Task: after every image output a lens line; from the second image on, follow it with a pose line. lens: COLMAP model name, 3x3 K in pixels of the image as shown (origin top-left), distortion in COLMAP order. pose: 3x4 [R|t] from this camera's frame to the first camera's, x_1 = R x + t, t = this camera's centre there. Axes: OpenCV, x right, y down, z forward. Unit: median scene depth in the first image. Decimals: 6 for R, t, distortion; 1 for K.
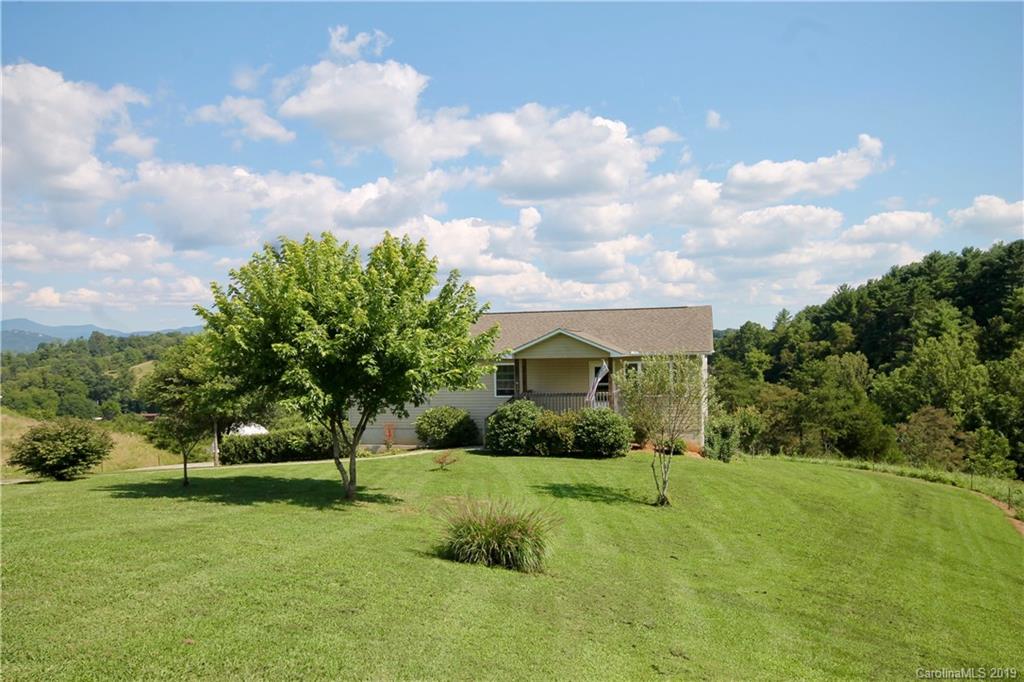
lens RADIAL K [[799.0, 0, 512.0], [0, 799.0, 341.0], [0, 0, 1]] dist [-0.013585, 0.068123]
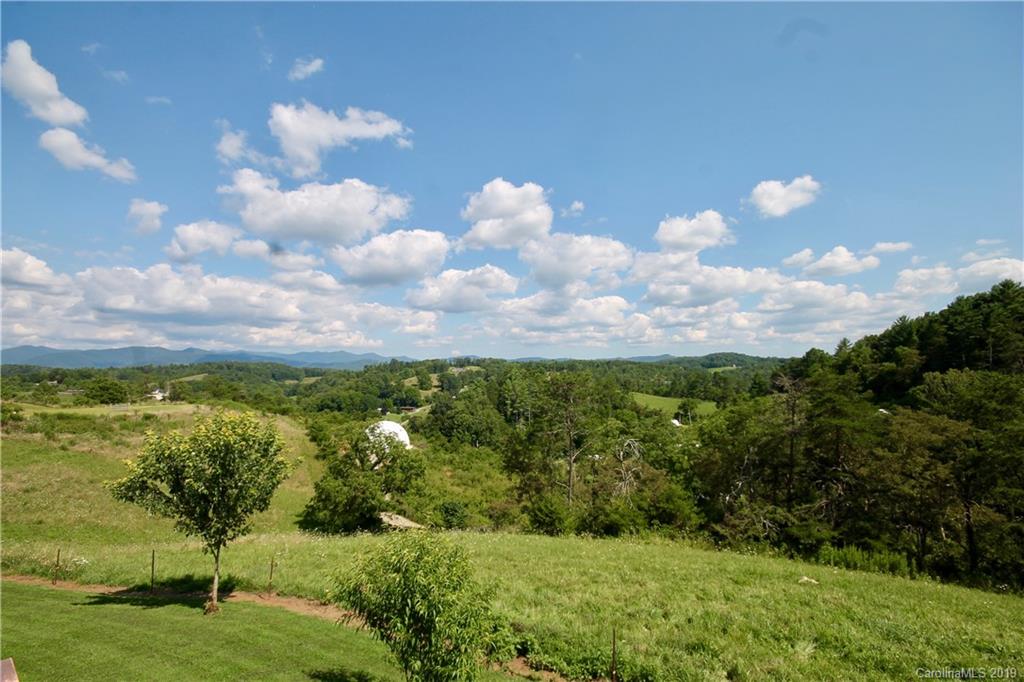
lens RADIAL K [[479.7, 0, 515.1], [0, 479.7, 348.3], [0, 0, 1]] dist [0.000117, -0.000947]
pose [[0.966728, -0.005984, -0.255736, 0.333896], [-0.003203, 0.999365, -0.035493, 0.053664], [0.255785, 0.035131, 0.966095, 1.499149]]
